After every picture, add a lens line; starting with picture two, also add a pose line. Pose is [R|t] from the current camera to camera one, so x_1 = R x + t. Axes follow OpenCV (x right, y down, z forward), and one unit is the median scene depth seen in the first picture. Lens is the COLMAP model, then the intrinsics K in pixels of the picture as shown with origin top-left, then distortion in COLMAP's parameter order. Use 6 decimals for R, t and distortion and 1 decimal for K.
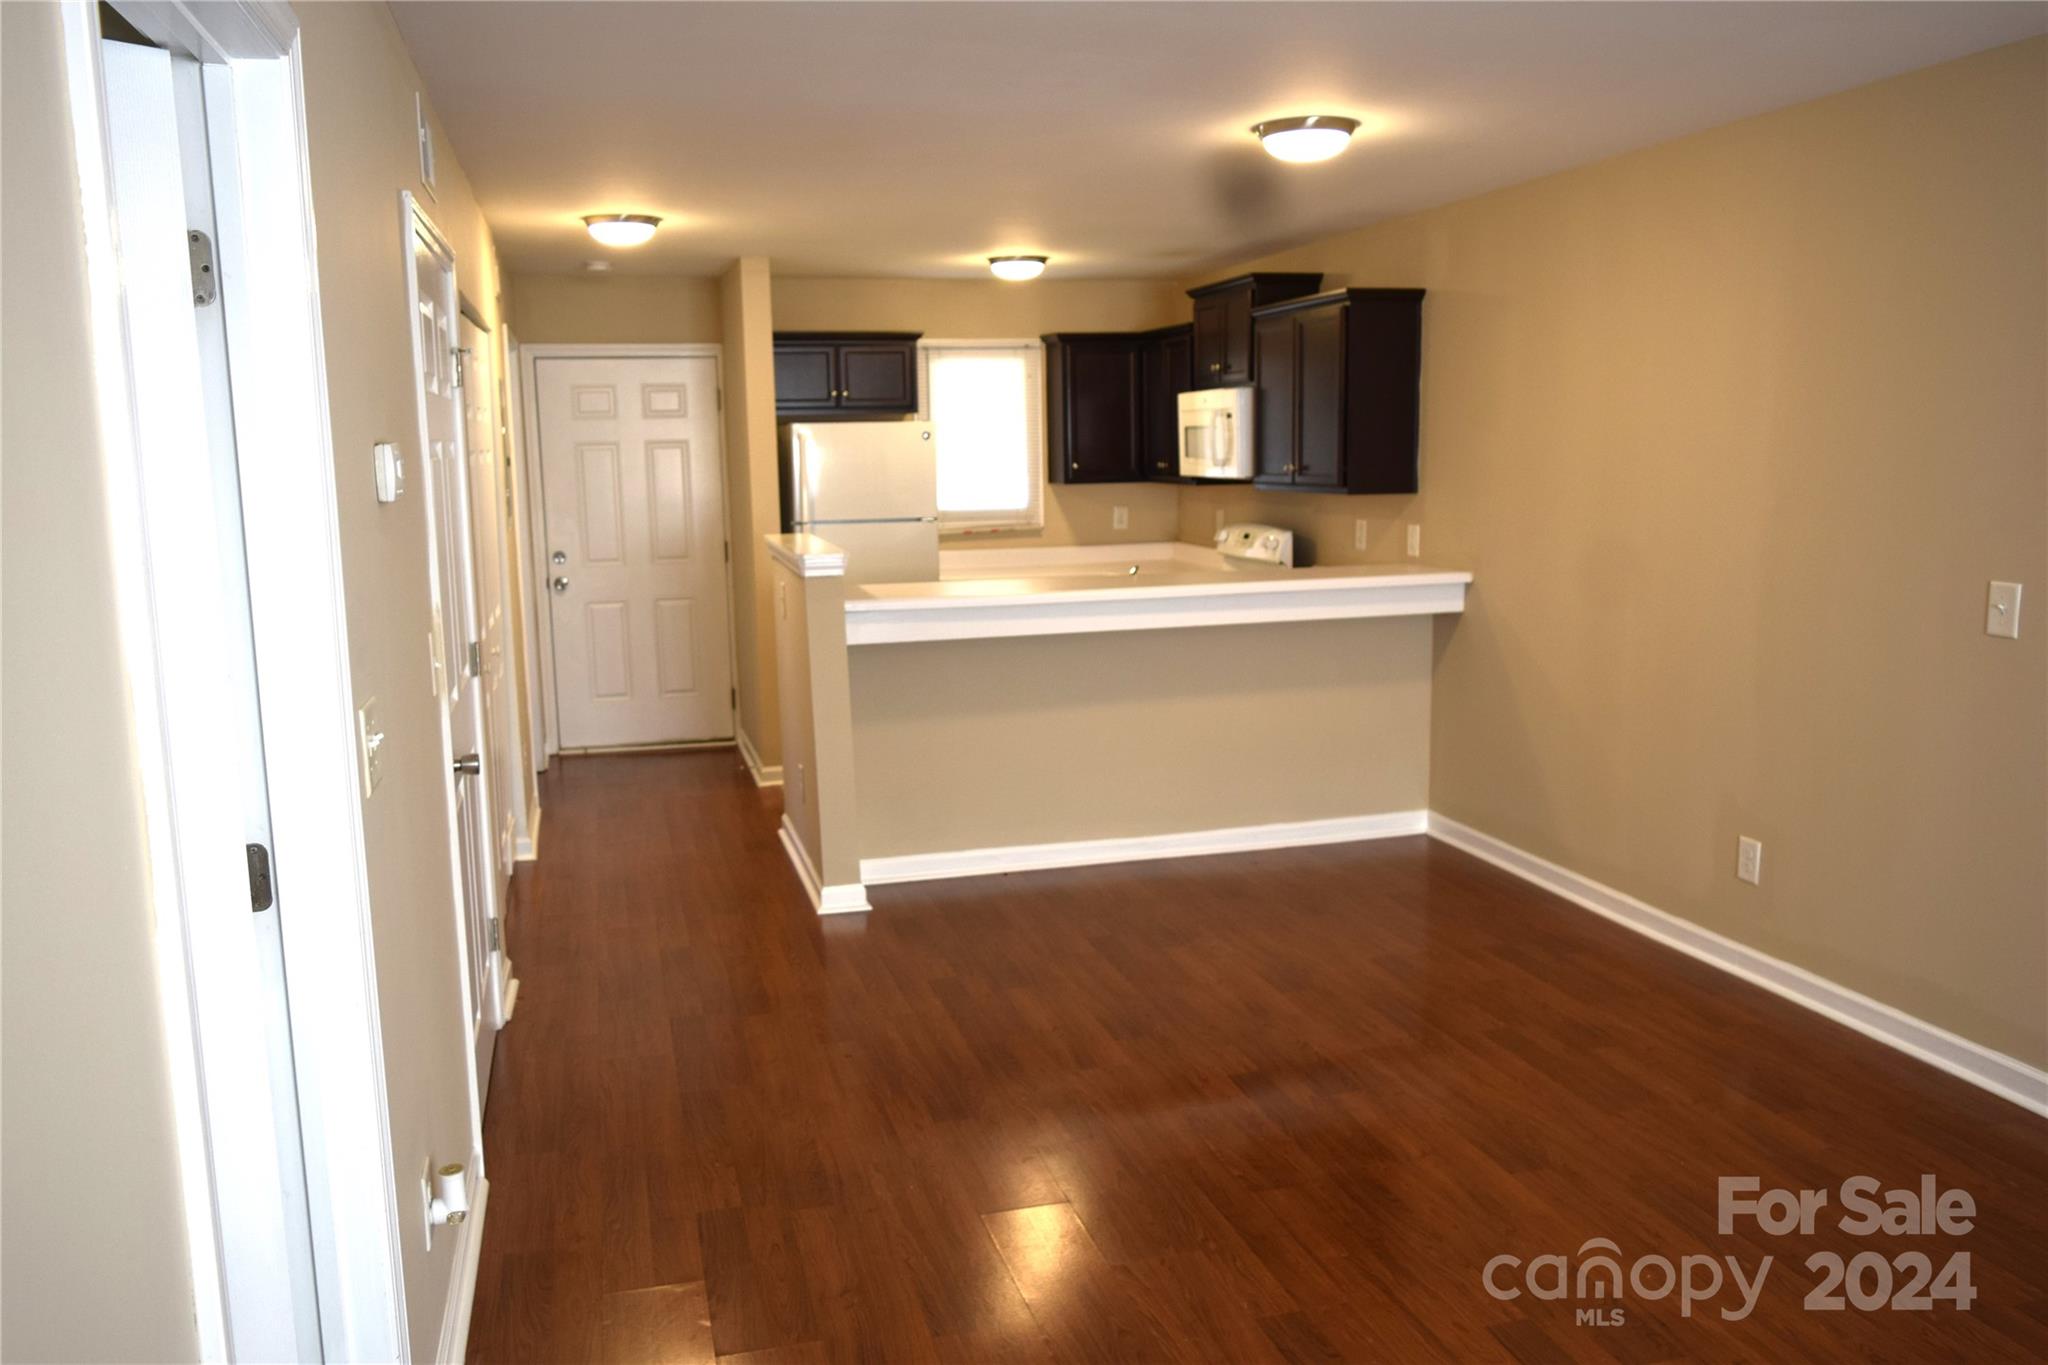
lens RADIAL K [[1598.6, 0, 1024.0], [0, 1598.6, 682.5], [0, 0, 1]] dist [-0.014075, 0.000076]
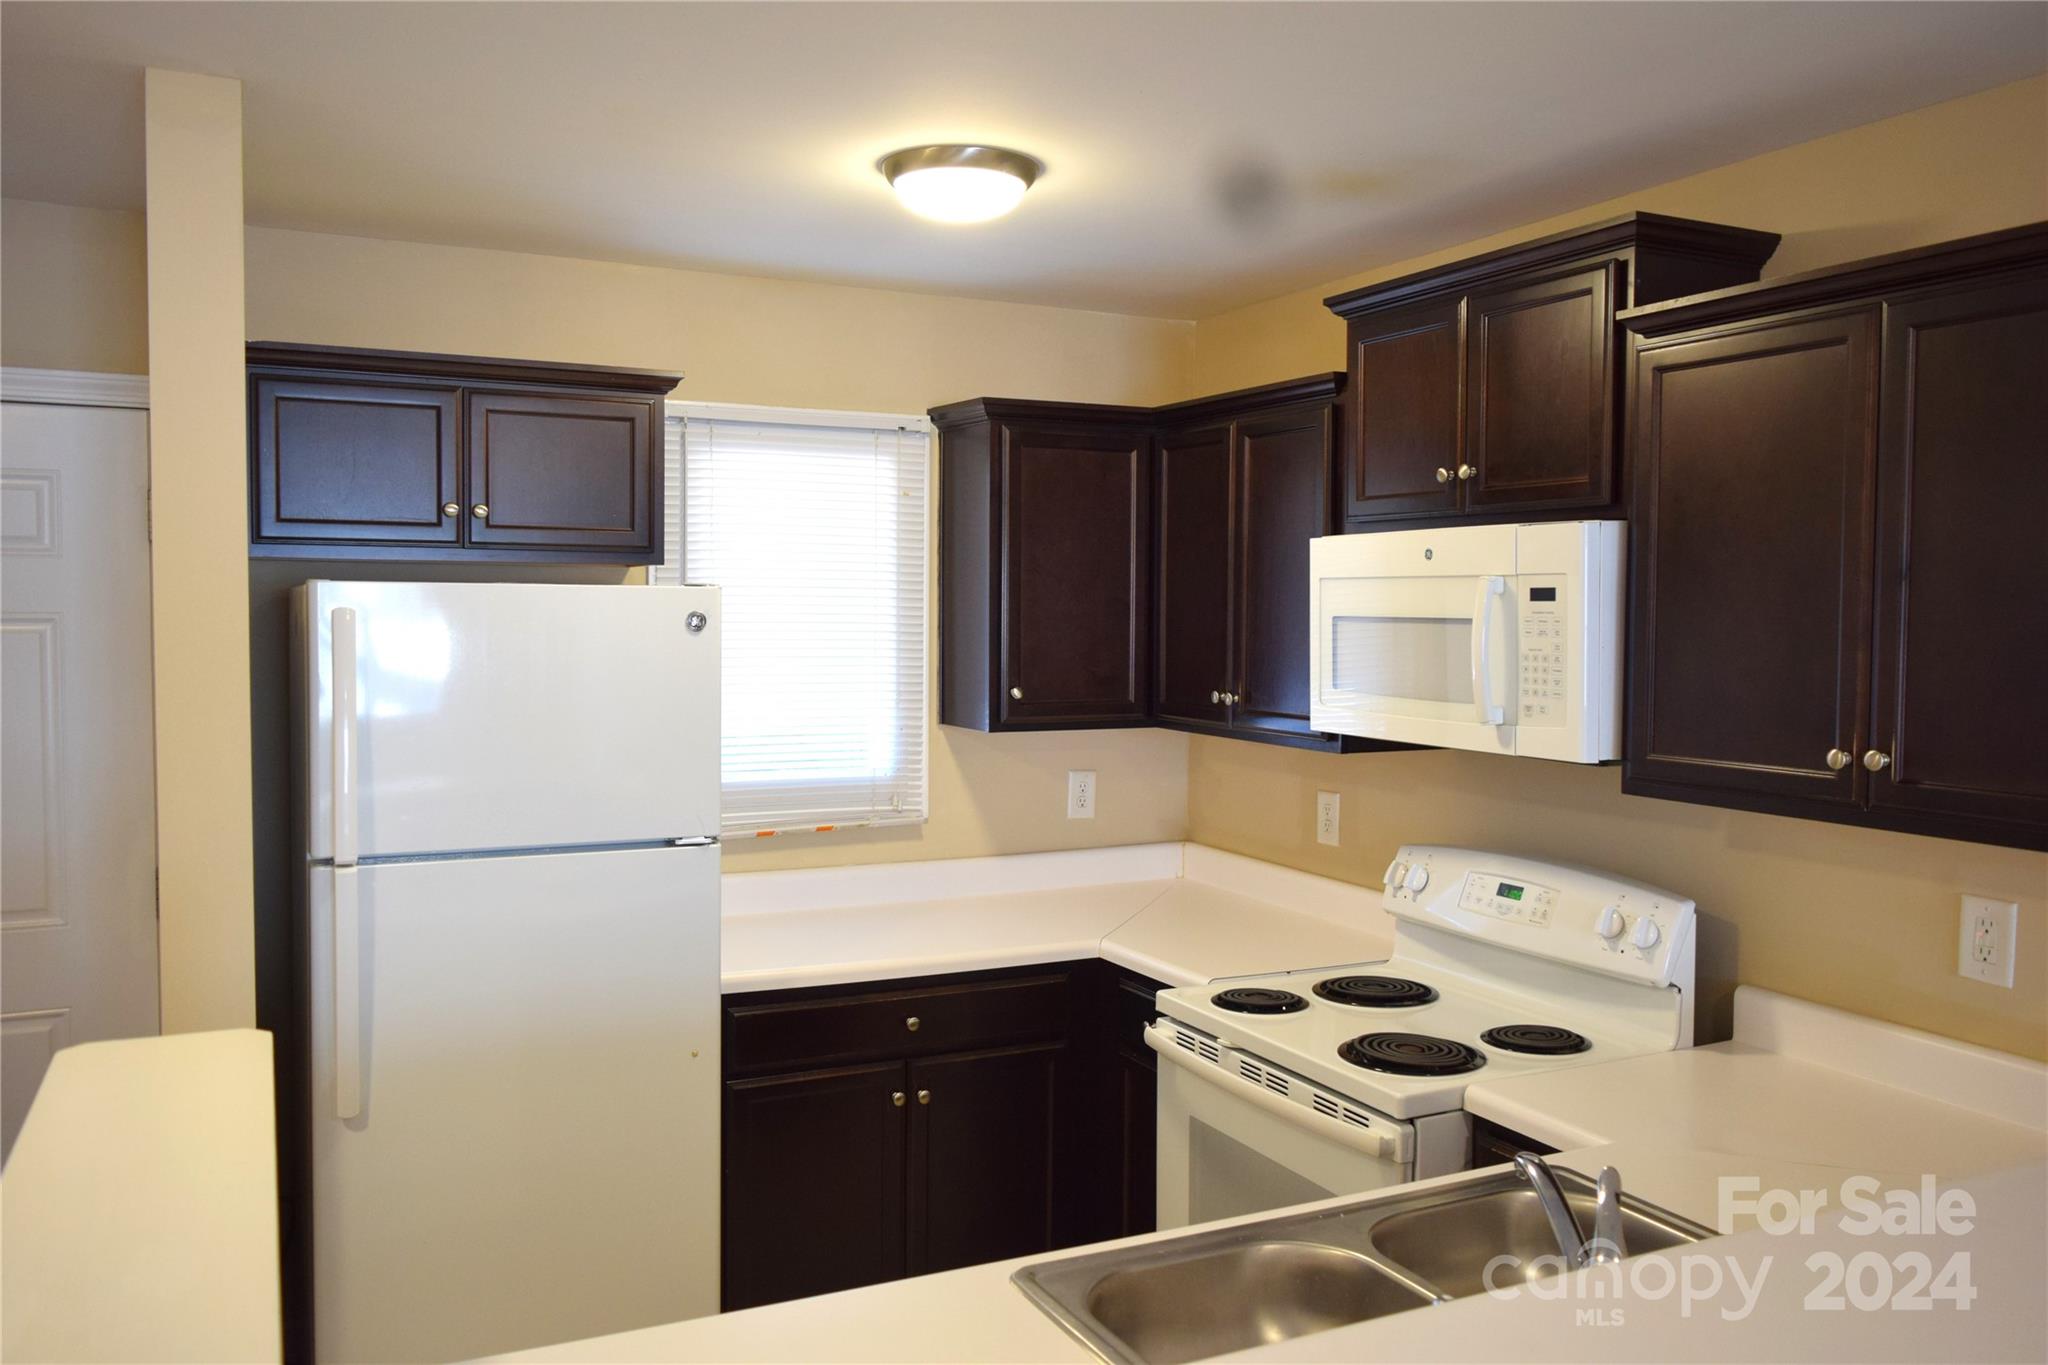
lens RADIAL K [[1598.6, 0, 1024.0], [0, 1598.6, 682.5], [0, 0, 1]] dist [-0.014075, 0.000076]
pose [[0.980636, 0.017314, 0.195073, -0.056111], [0.003134, 0.994569, -0.104033, -0.096177], [-0.195814, 0.102630, 0.975256, 0.589118]]
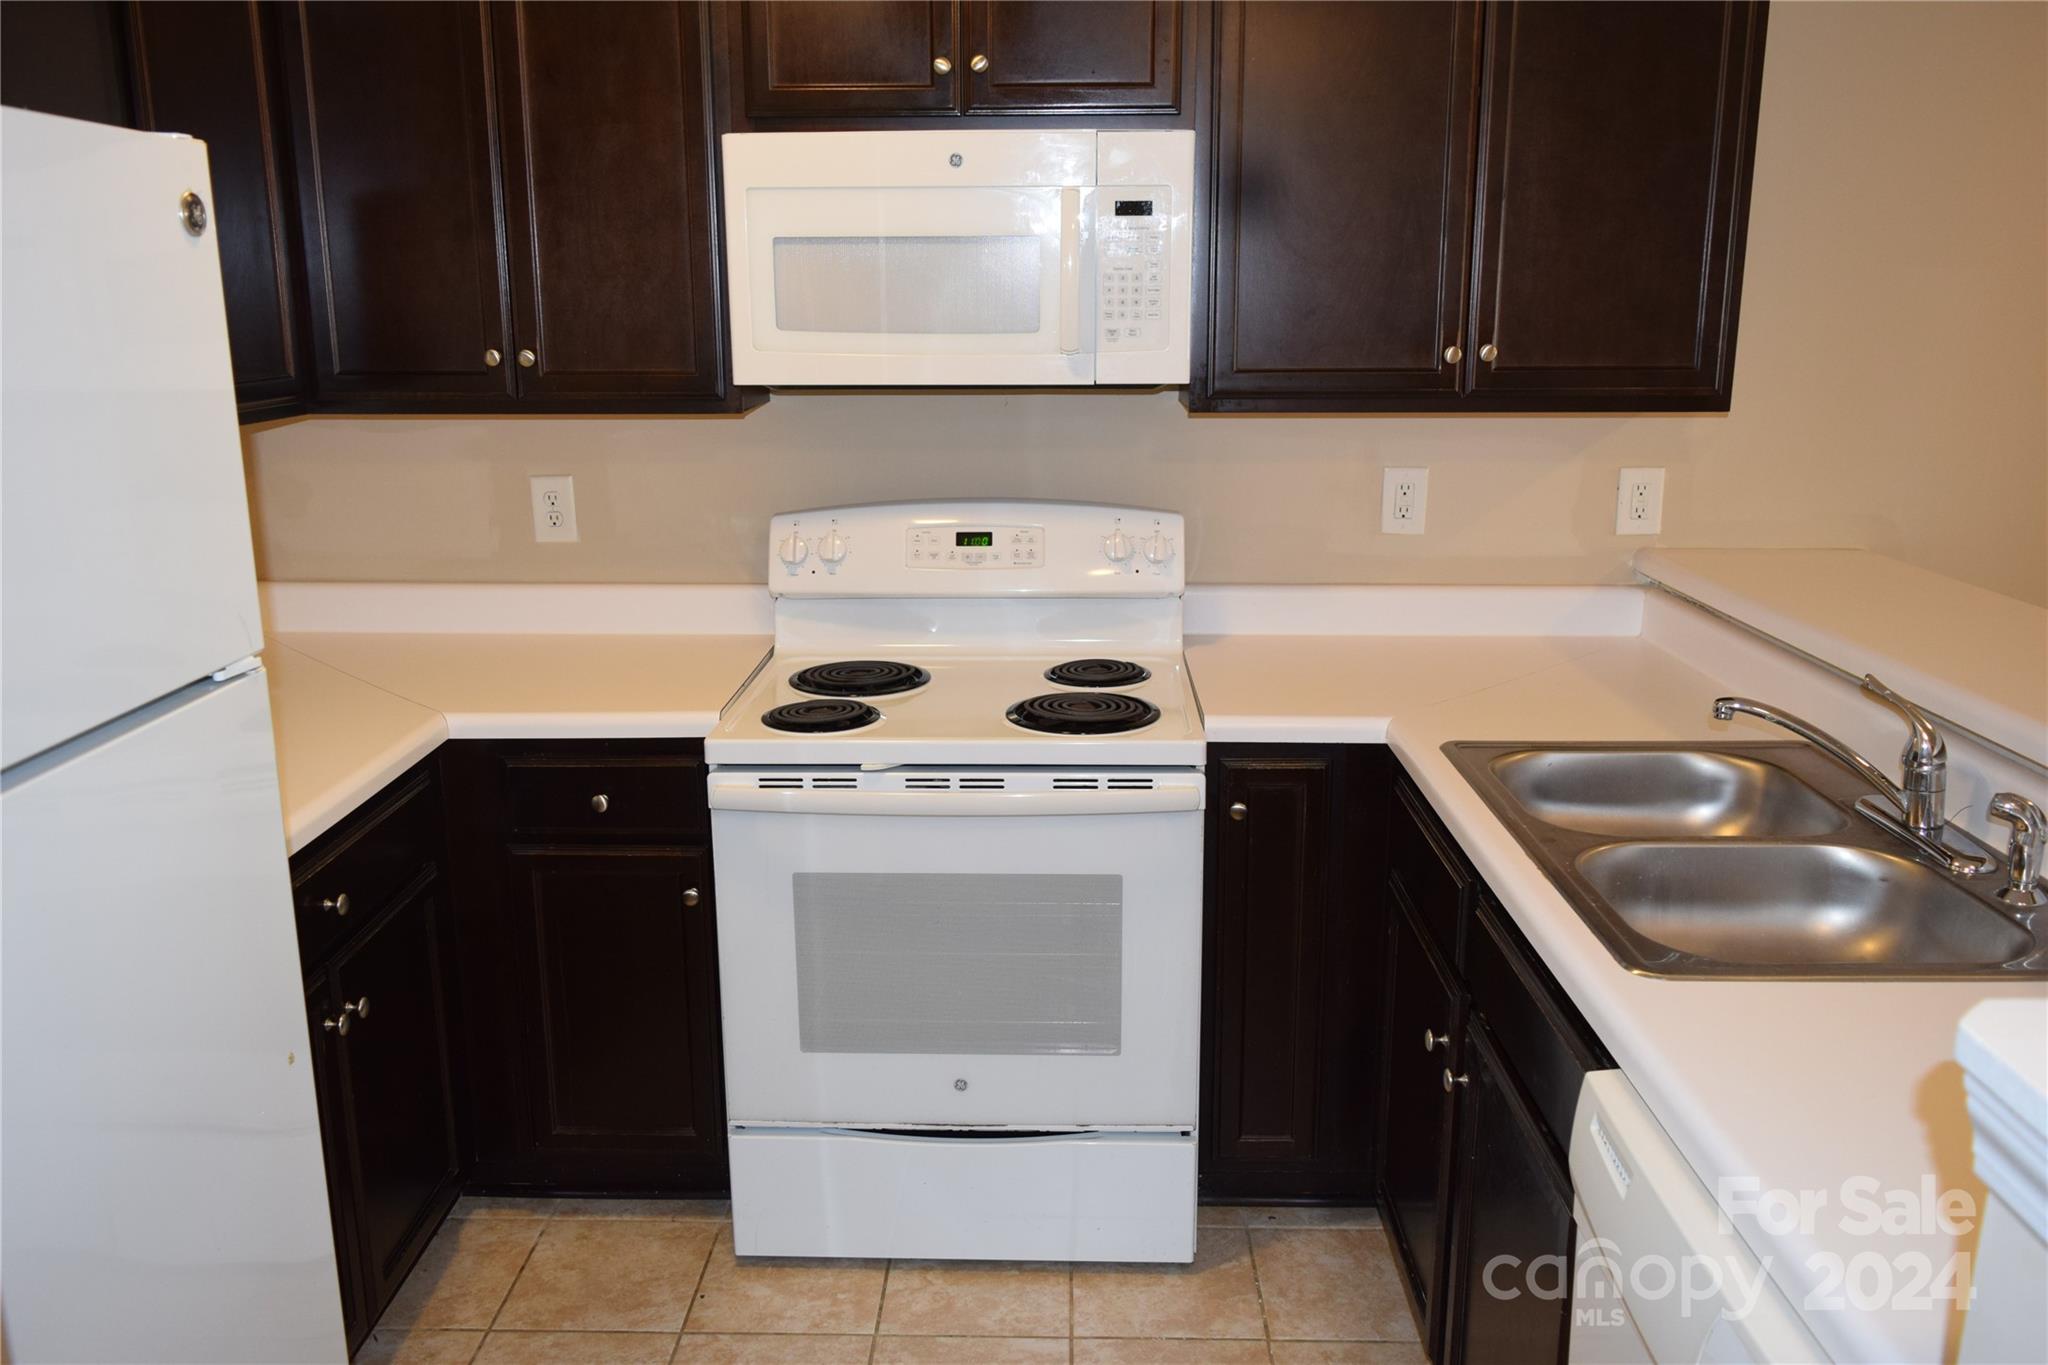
lens RADIAL K [[1598.6, 0, 1024.0], [0, 1598.6, 682.5], [0, 0, 1]] dist [-0.014075, 0.000076]
pose [[0.277279, -0.211132, 0.937304, -0.206862], [0.142683, 0.973788, 0.177141, -0.116311], [-0.950136, 0.084620, 0.300136, 0.823484]]
